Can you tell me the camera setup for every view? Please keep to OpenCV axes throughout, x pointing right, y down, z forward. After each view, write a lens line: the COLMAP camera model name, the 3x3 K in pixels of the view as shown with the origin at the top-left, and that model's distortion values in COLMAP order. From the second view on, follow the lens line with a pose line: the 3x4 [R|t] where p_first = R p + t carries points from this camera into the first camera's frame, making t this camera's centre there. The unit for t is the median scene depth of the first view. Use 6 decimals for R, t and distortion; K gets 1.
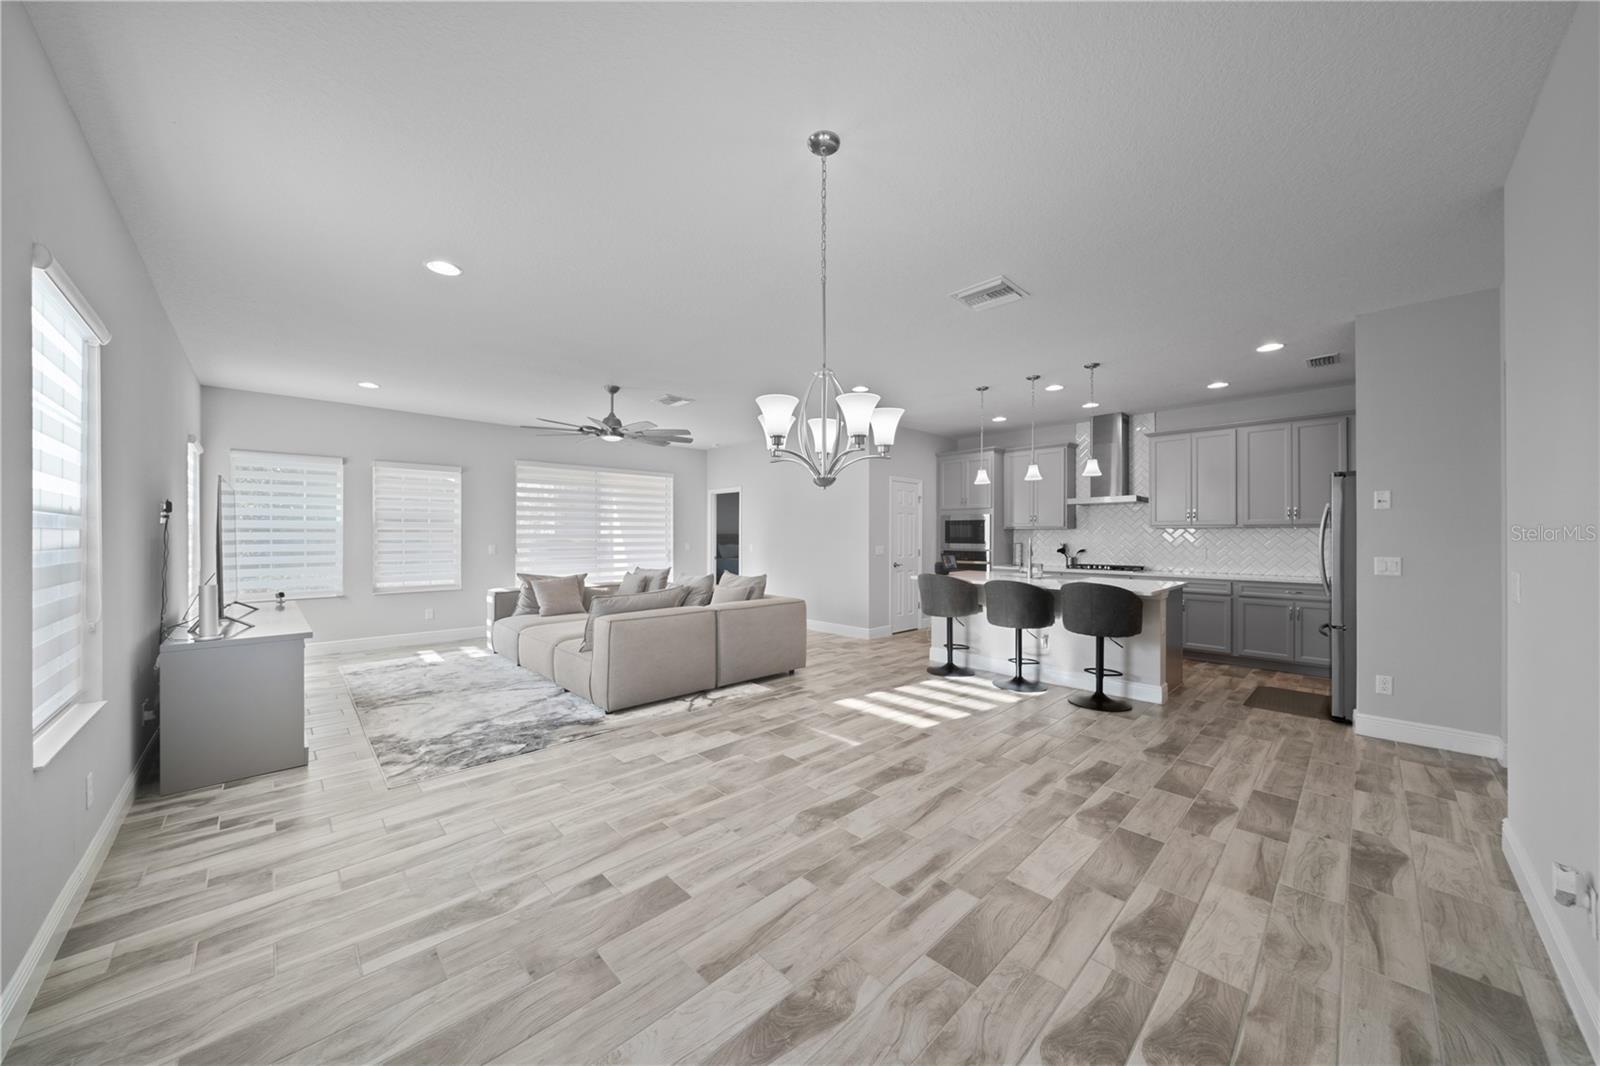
lens RADIAL K [[553.0, 0, 803.5], [0, 553.0, 533.4], [0, 0, 1]] dist [-0.003064, 0.000412]
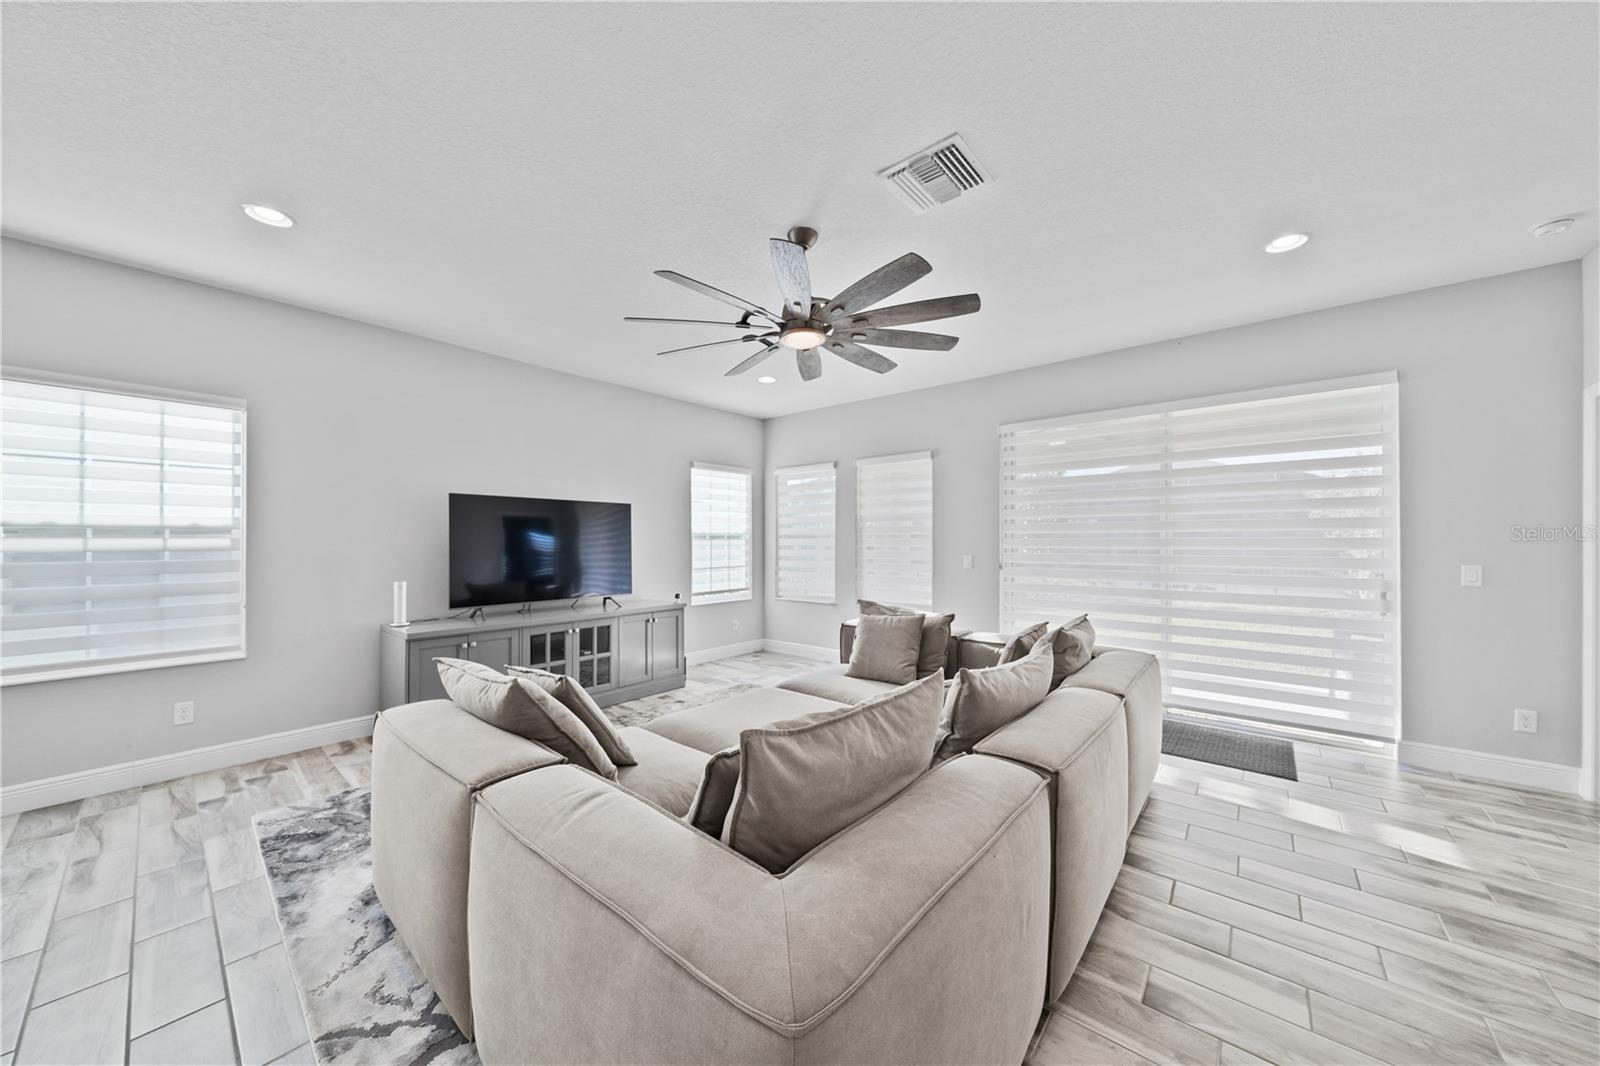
lens RADIAL K [[553.0, 0, 803.3], [0, 553.0, 539.1], [0, 0, 1]] dist [-0.003064, 0.000412]
pose [[0.097959, -0.004112, -0.995182, 0.139951], [0.007415, 0.999967, -0.003402, 0.001861], [0.995163, -0.007046, 0.097987, 0.960438]]
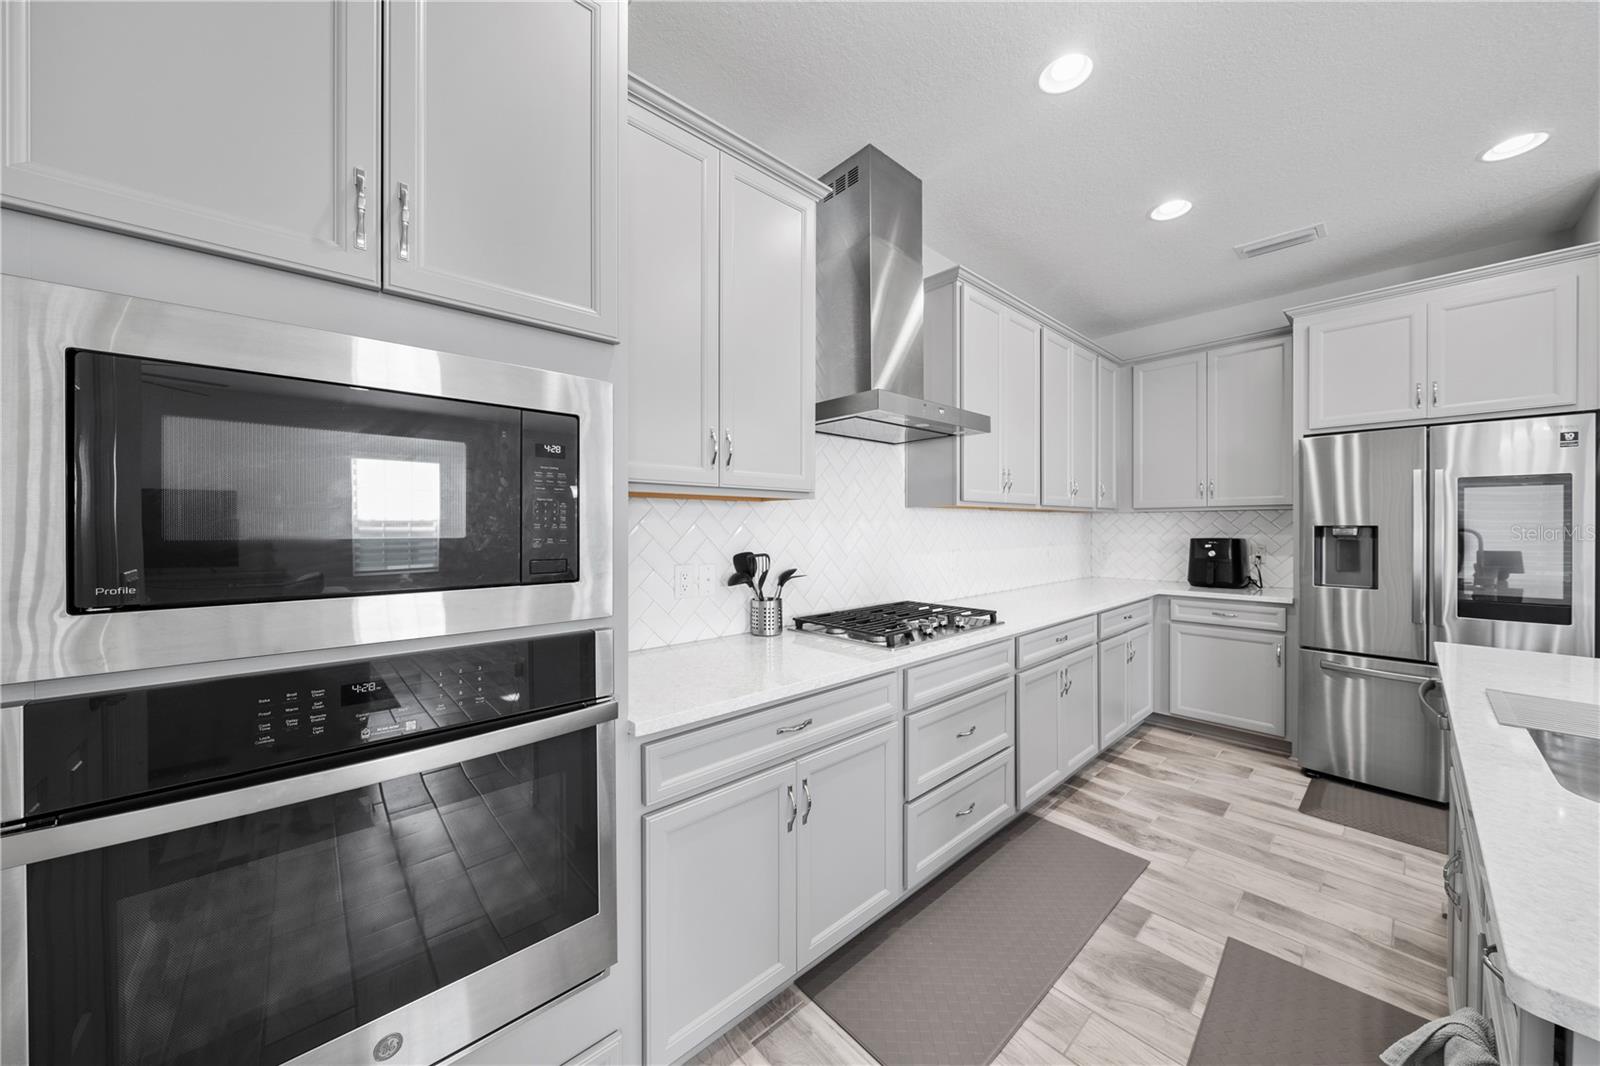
lens RADIAL K [[553.0, 0, 799.8], [0, 553.0, 527.3], [0, 0, 1]] dist [-0.003064, 0.000412]
pose [[0.033098, -0.003411, 0.999446, 0.256621], [-0.003911, 0.999986, 0.003542, 0.005838], [-0.999444, -0.004026, 0.033084, 1.286541]]
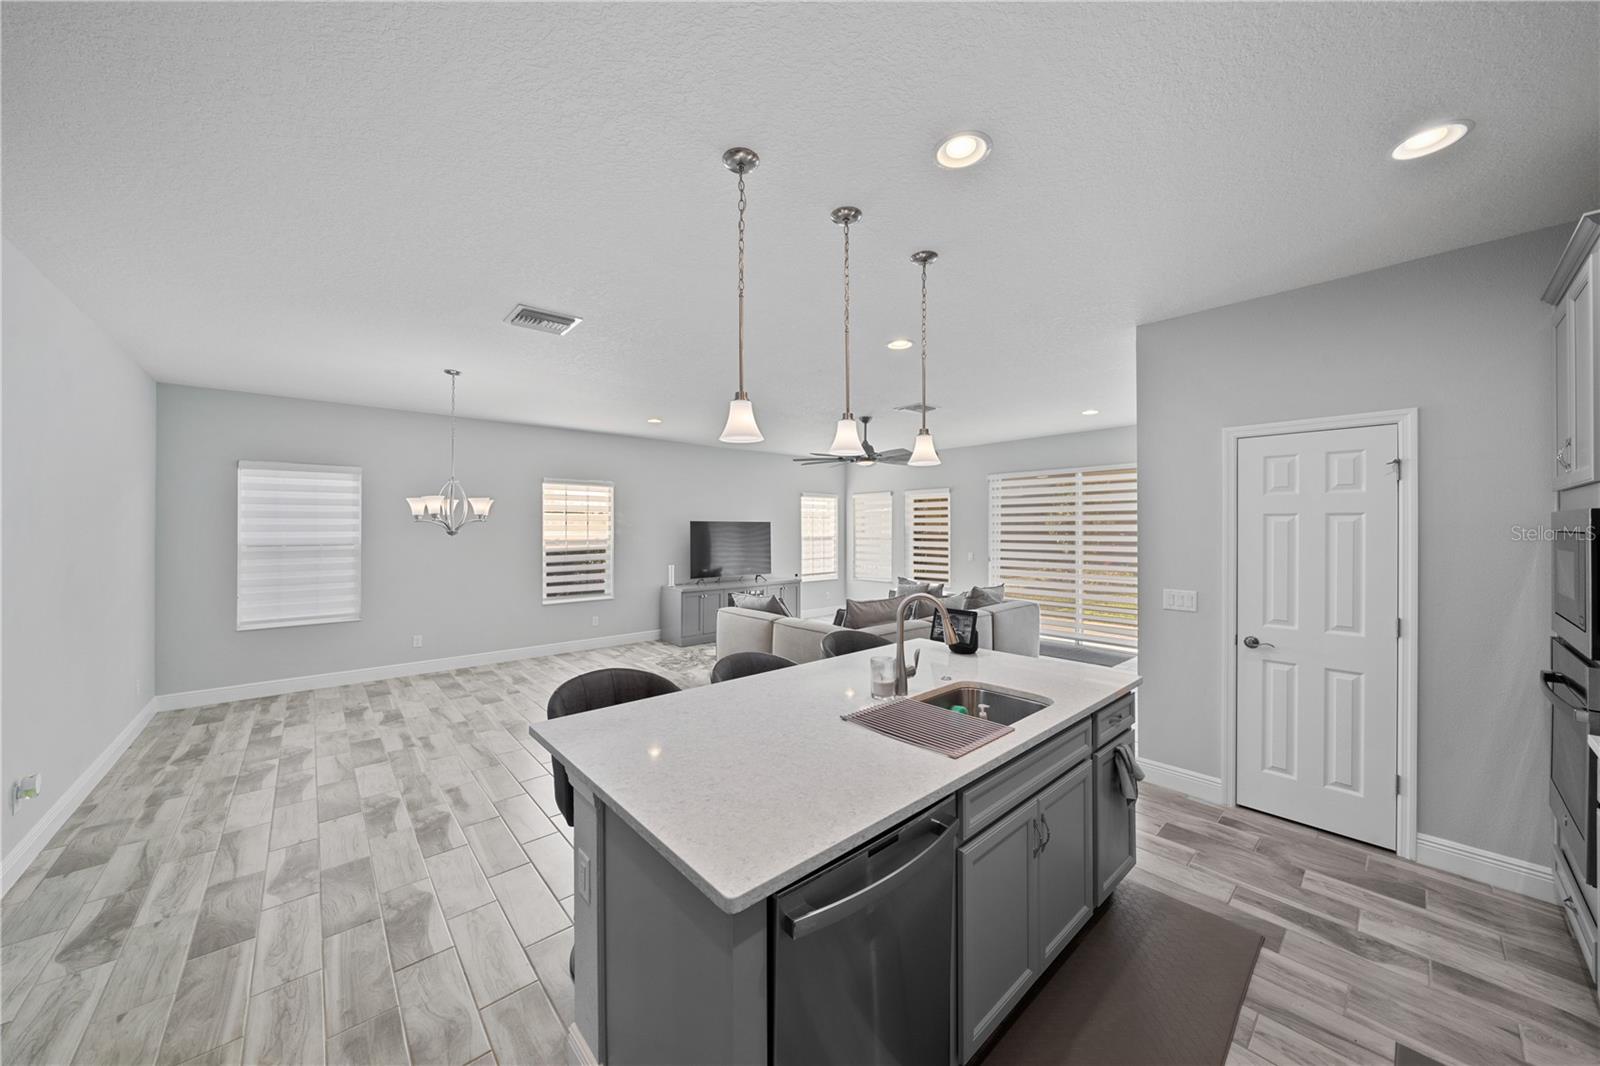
lens RADIAL K [[553.0, 0, 800.2], [0, 553.0, 529.1], [0, 0, 1]] dist [-0.003064, 0.000412]
pose [[-0.045533, -0.001172, -0.998962, 0.795463], [0.007479, 0.999971, -0.001514, -0.037831], [0.998935, -0.007540, -0.045523, 0.924506]]
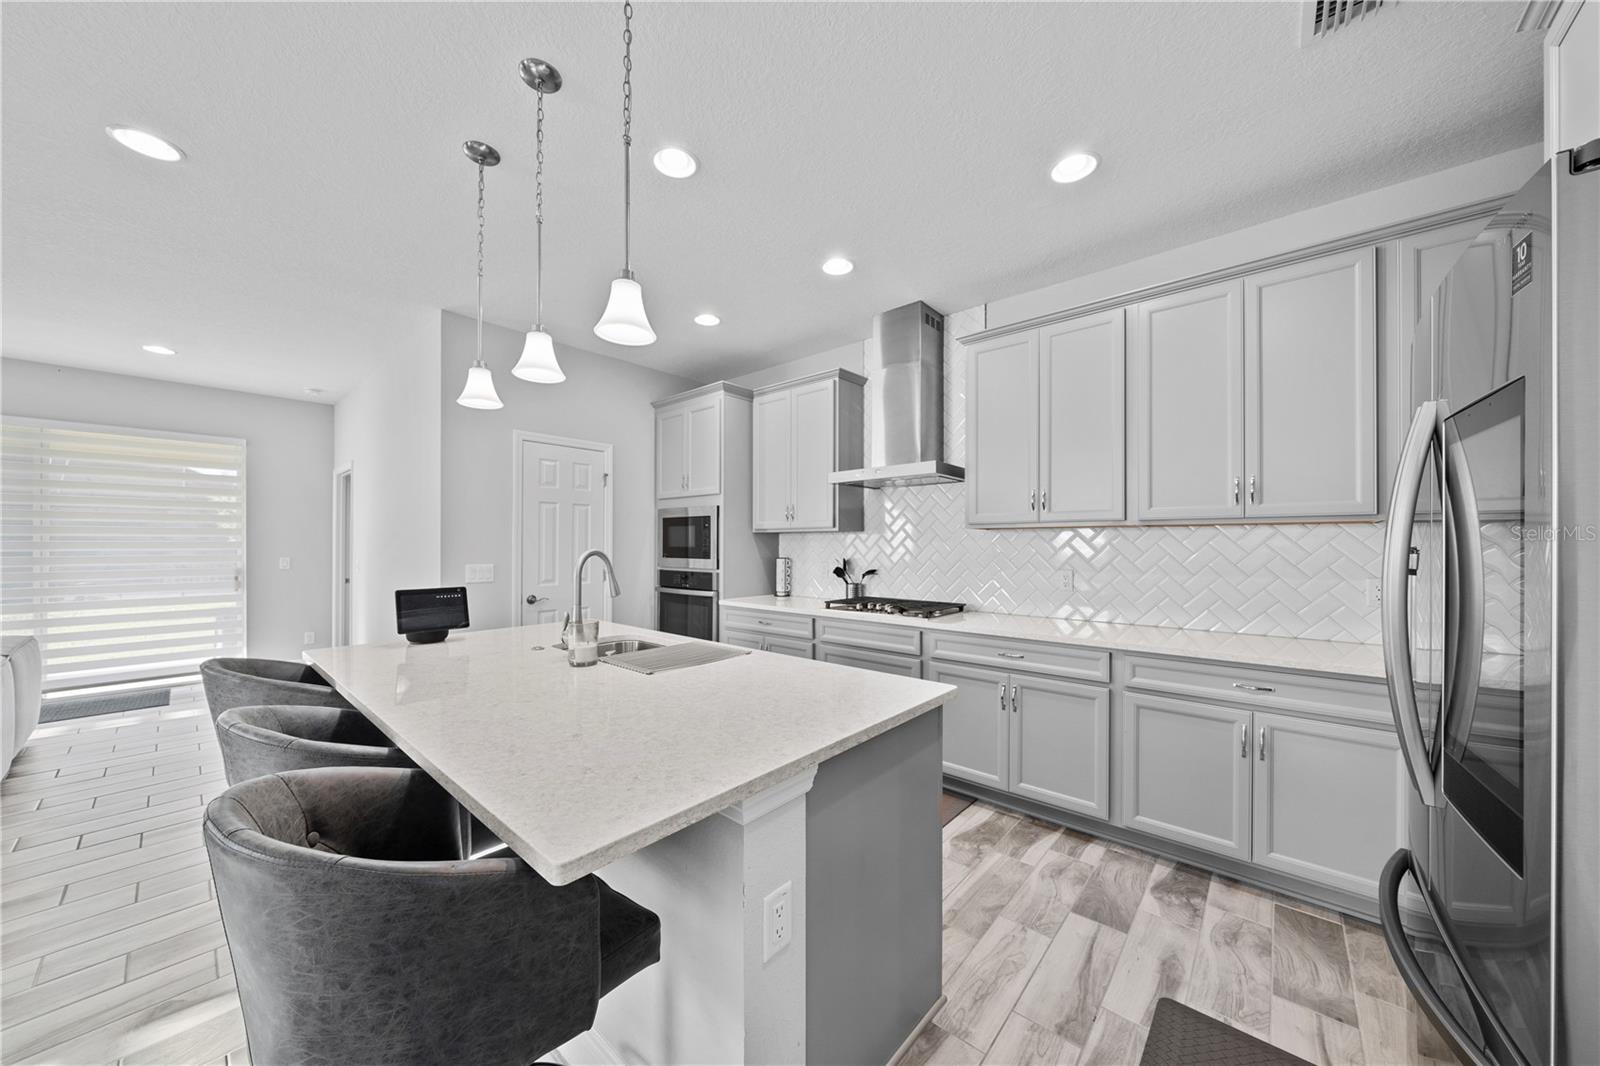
lens RADIAL K [[553.0, 0, 803.2], [0, 553.0, 541.9], [0, 0, 1]] dist [-0.003064, 0.000412]
pose [[0.996795, -0.000304, 0.079998, 0.516495], [0.000139, 0.999998, 0.002067, 0.001244], [-0.079998, -0.002049, 0.996793, 0.607522]]
